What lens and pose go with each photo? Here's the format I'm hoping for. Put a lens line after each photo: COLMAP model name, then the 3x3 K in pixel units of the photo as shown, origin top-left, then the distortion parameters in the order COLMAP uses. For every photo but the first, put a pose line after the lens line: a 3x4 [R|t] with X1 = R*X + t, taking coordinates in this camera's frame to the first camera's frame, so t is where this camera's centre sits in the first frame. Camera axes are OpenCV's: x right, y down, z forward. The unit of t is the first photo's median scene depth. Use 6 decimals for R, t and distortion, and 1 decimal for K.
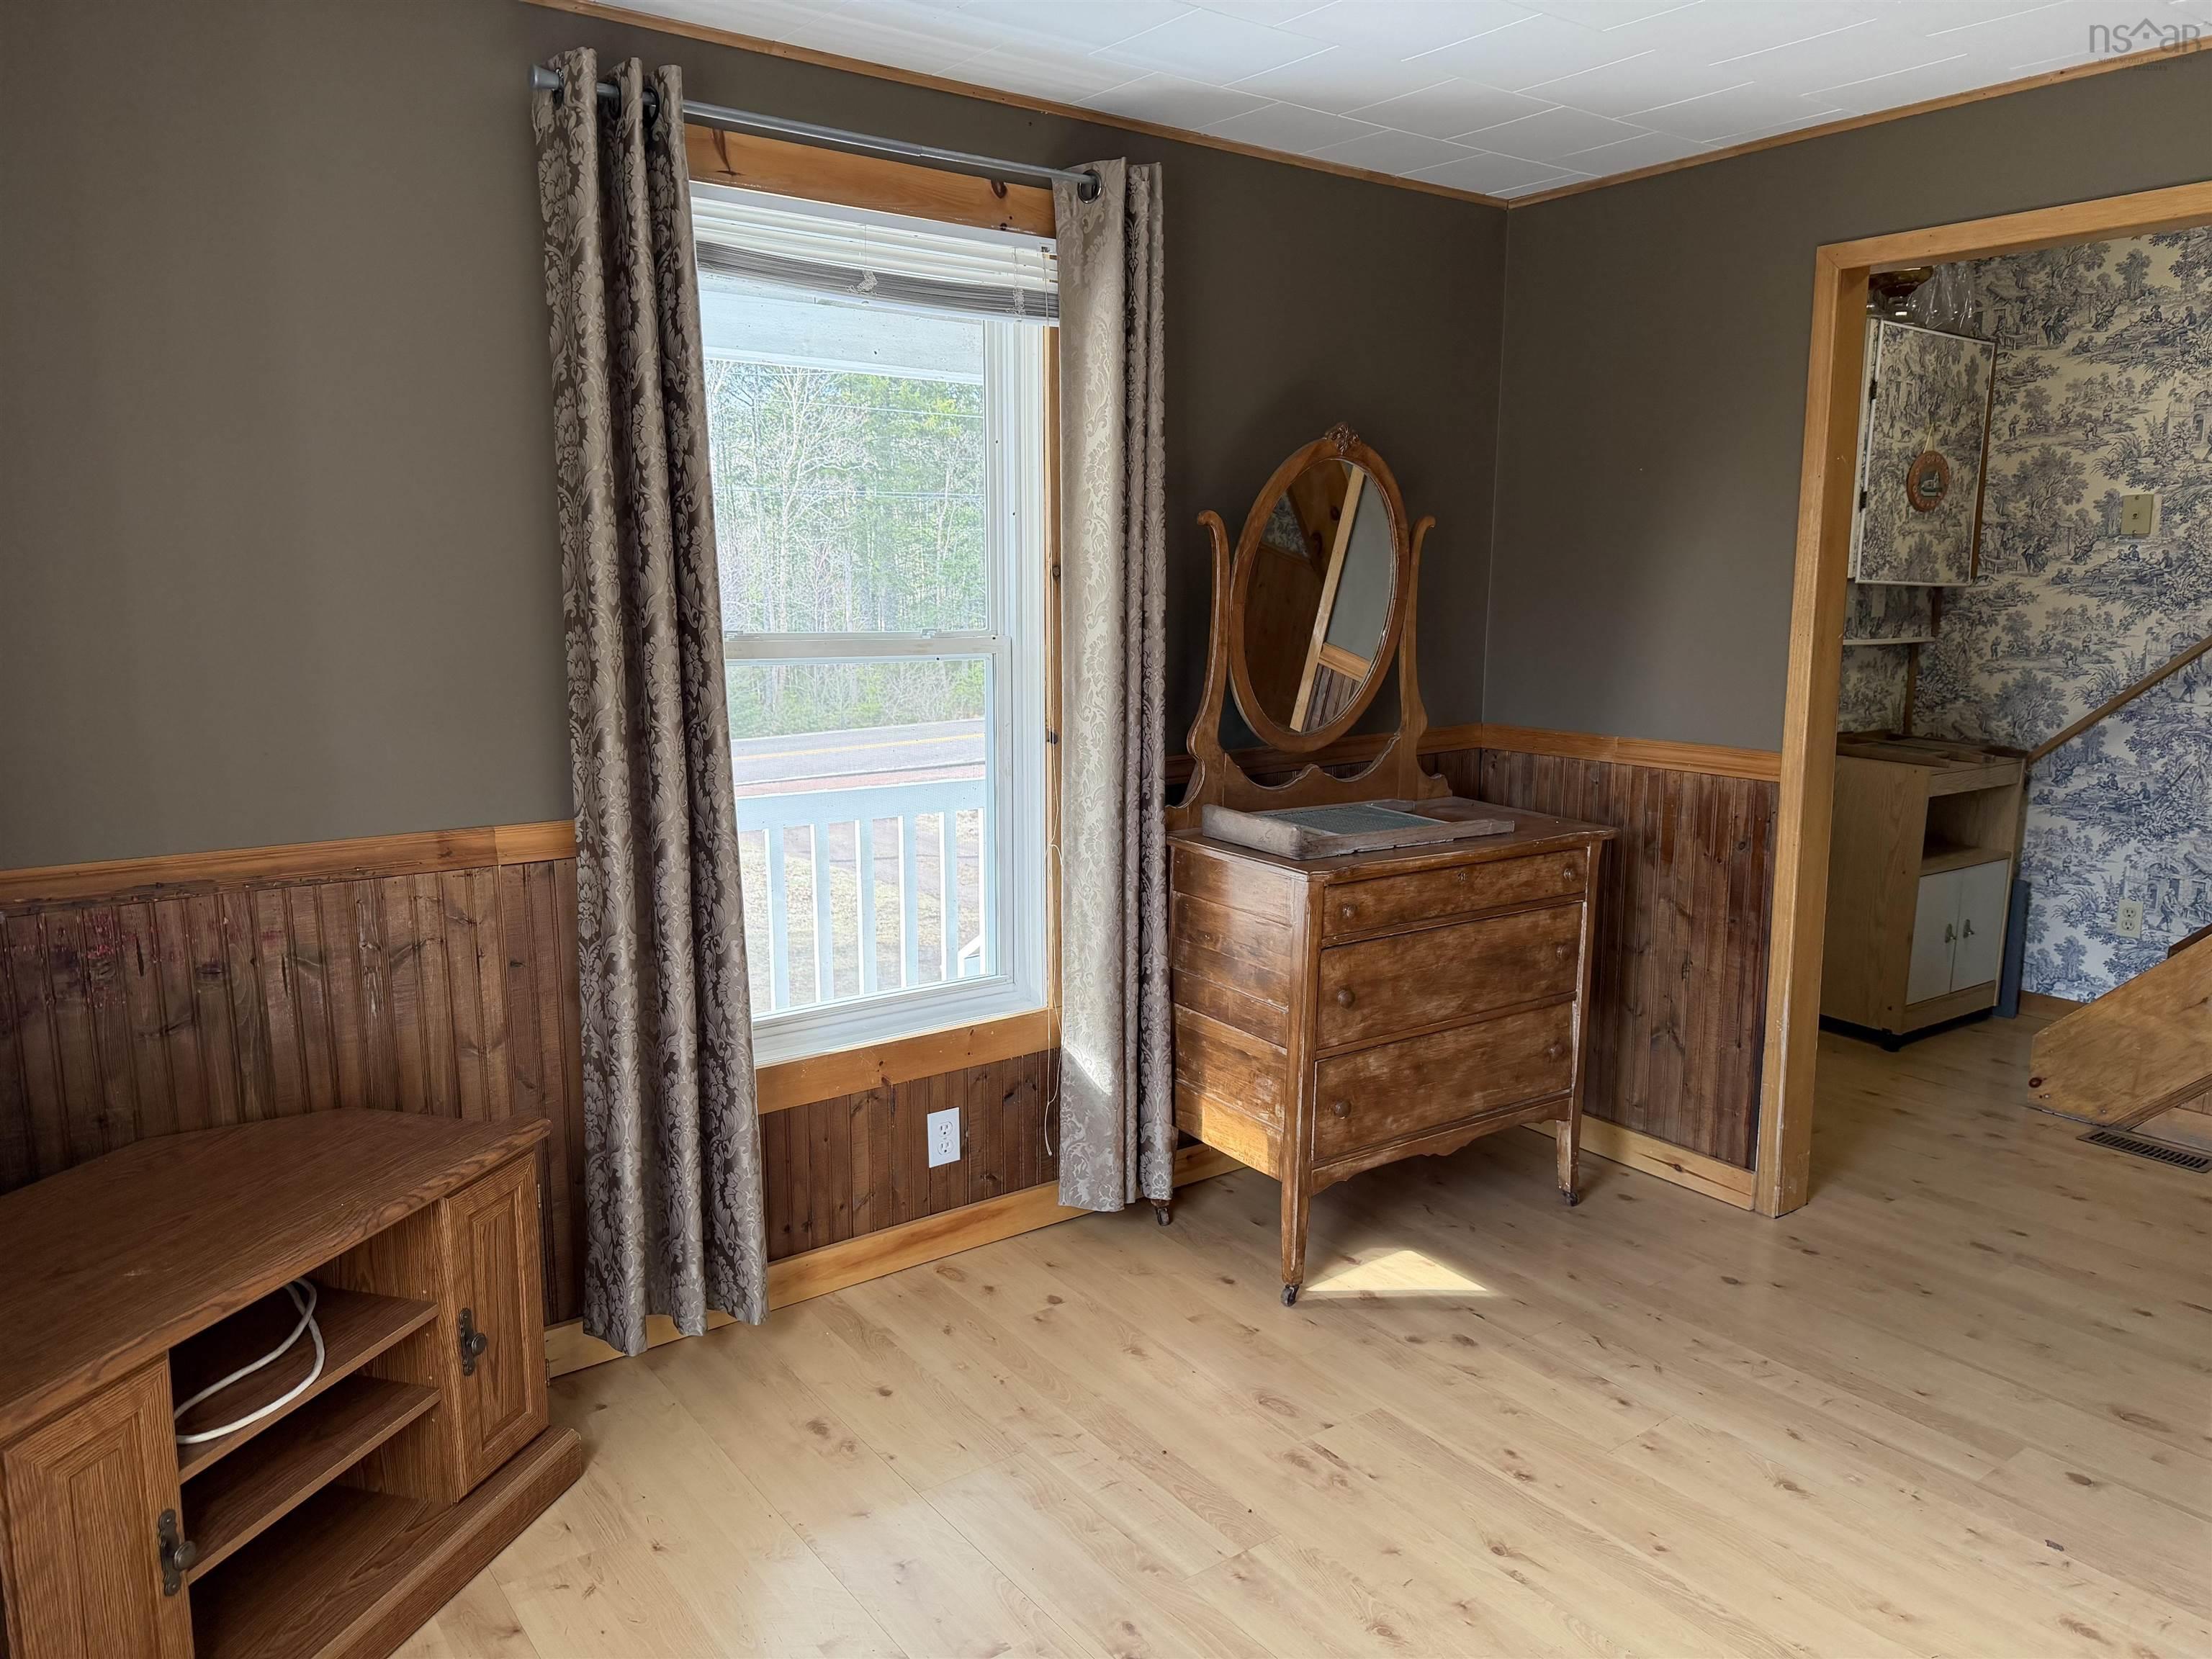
lens RADIAL K [[1535.6, 0, 1129.9], [0, 1535.6, 828.6], [0, 0, 1]] dist [0.059920, -0.085349]
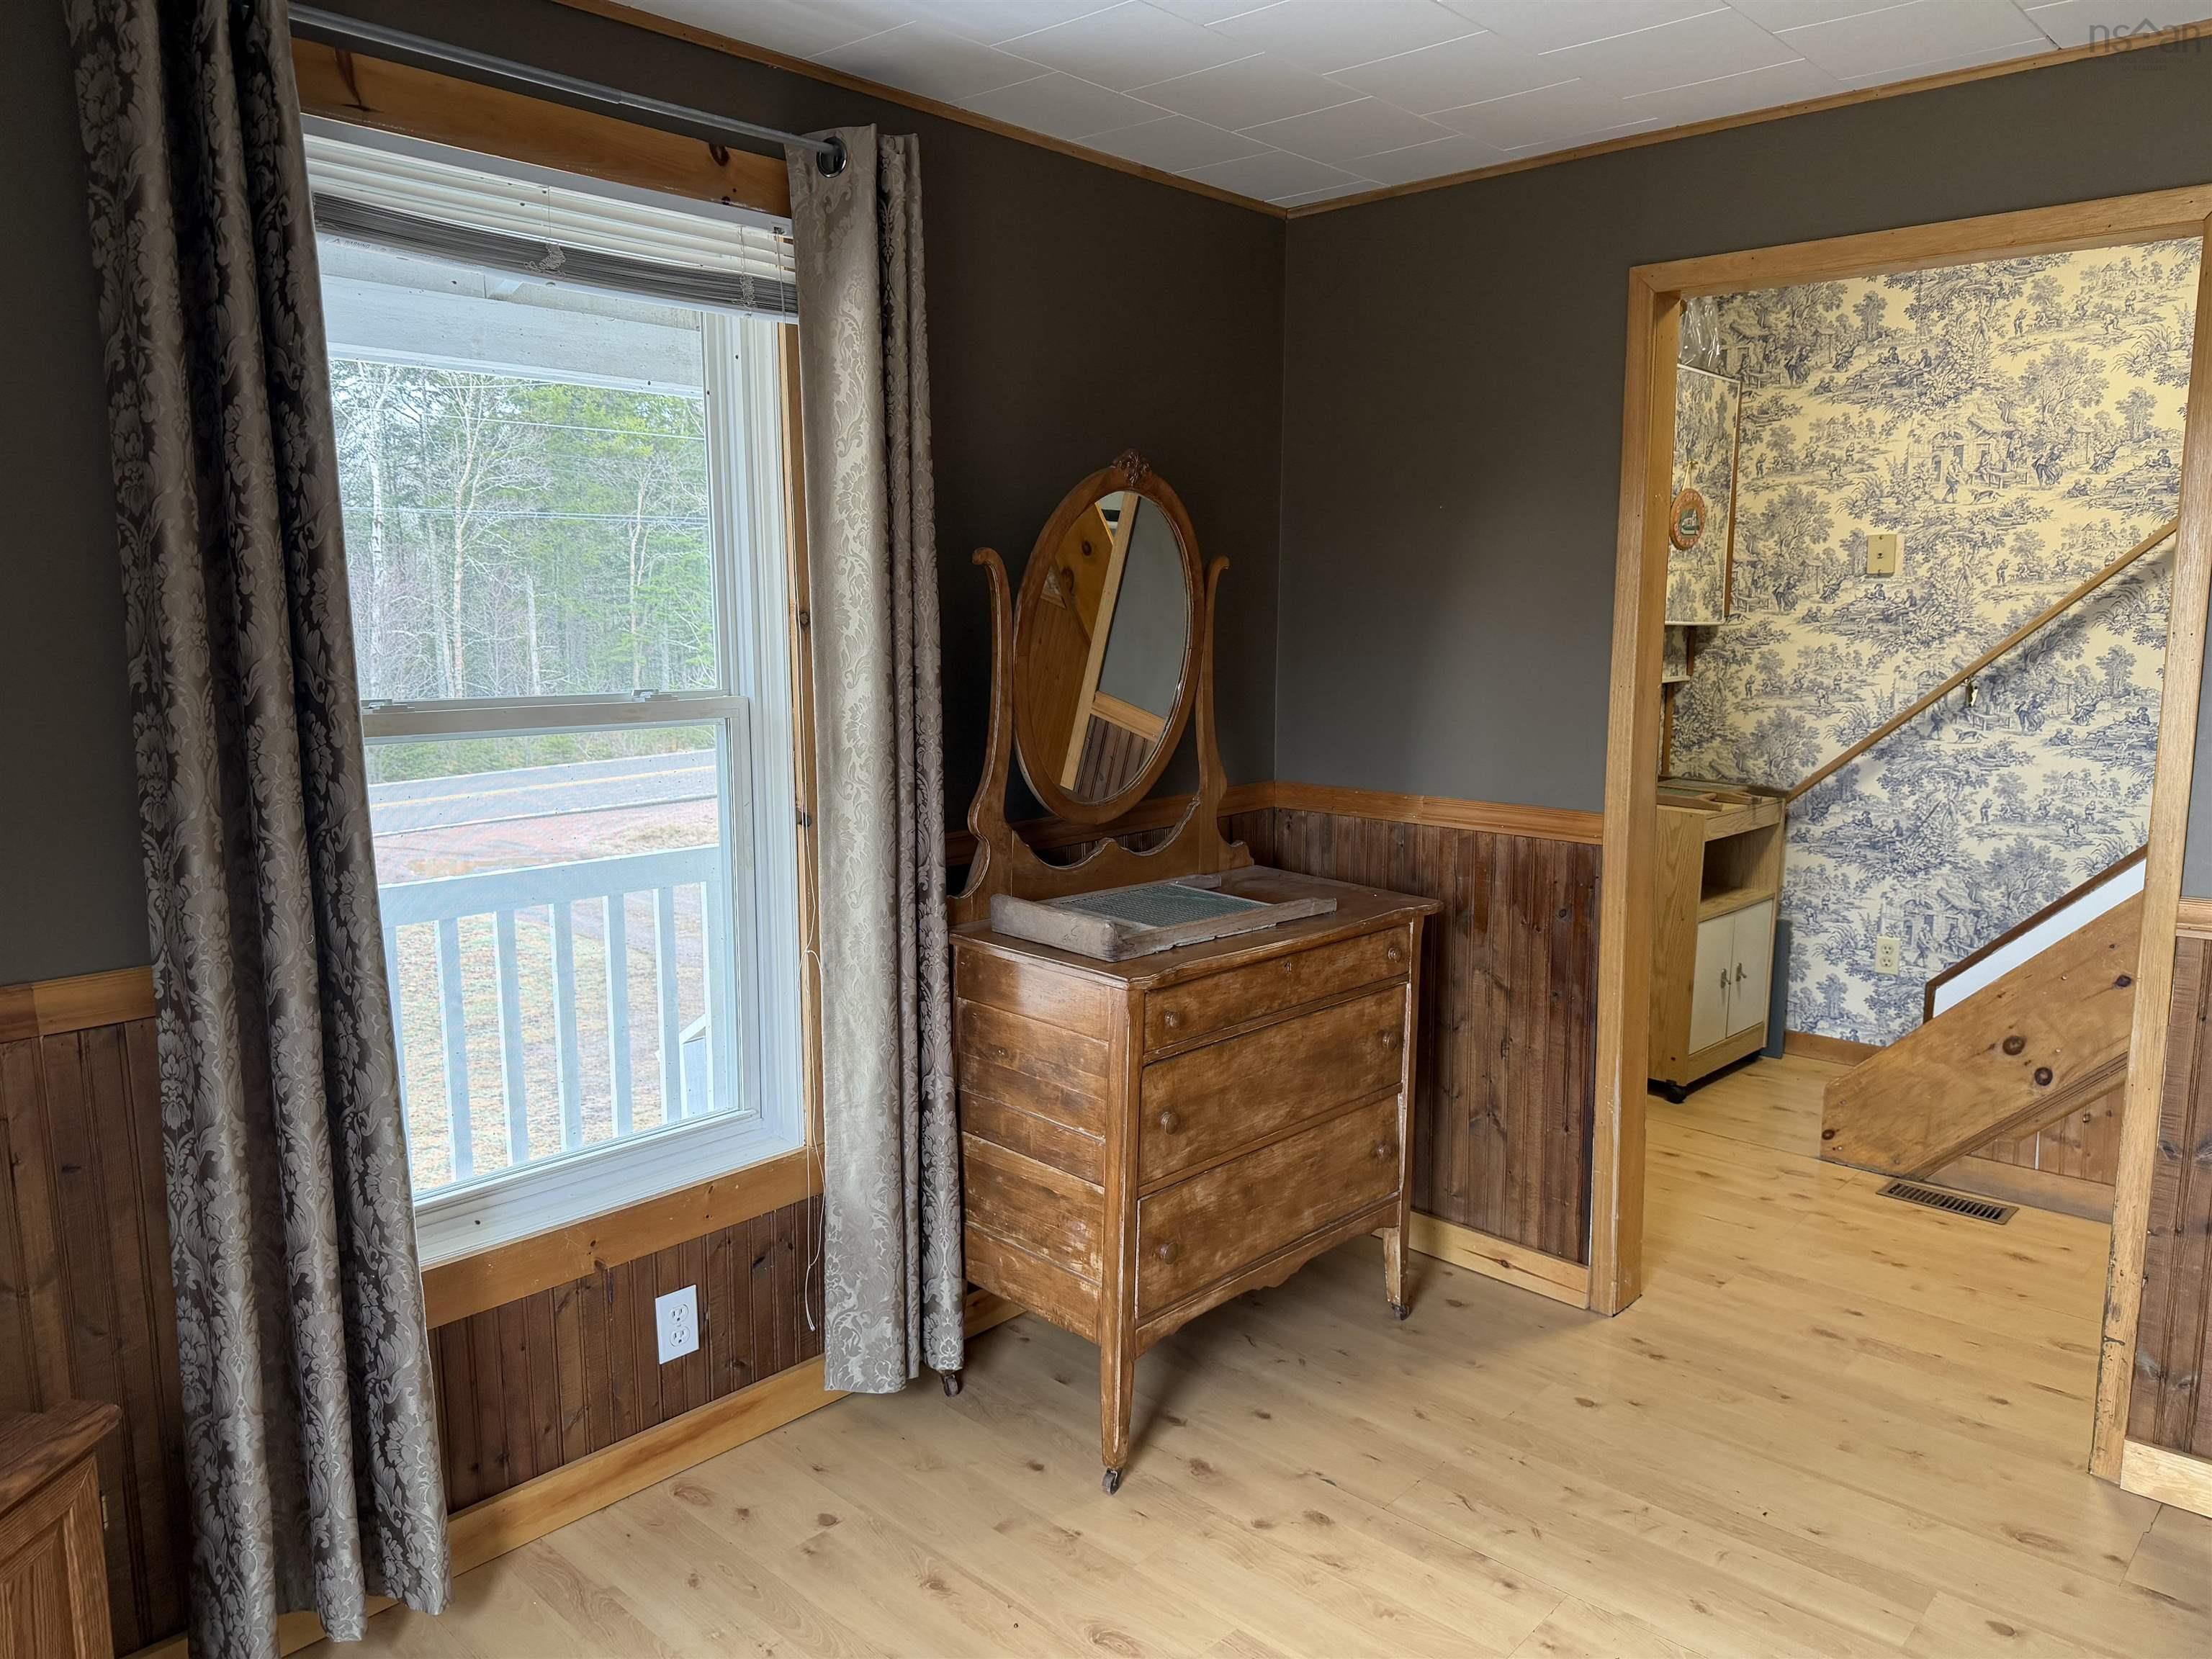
lens RADIAL K [[1535.6, 0, 1131.8], [0, 1535.6, 833.2], [0, 0, 1]] dist [0.059920, -0.085349]
pose [[0.982527, -0.027788, 0.184037, -0.030800], [0.030241, 0.999487, -0.010537, -0.039889], [-0.183649, 0.015918, 0.982863, 0.160974]]
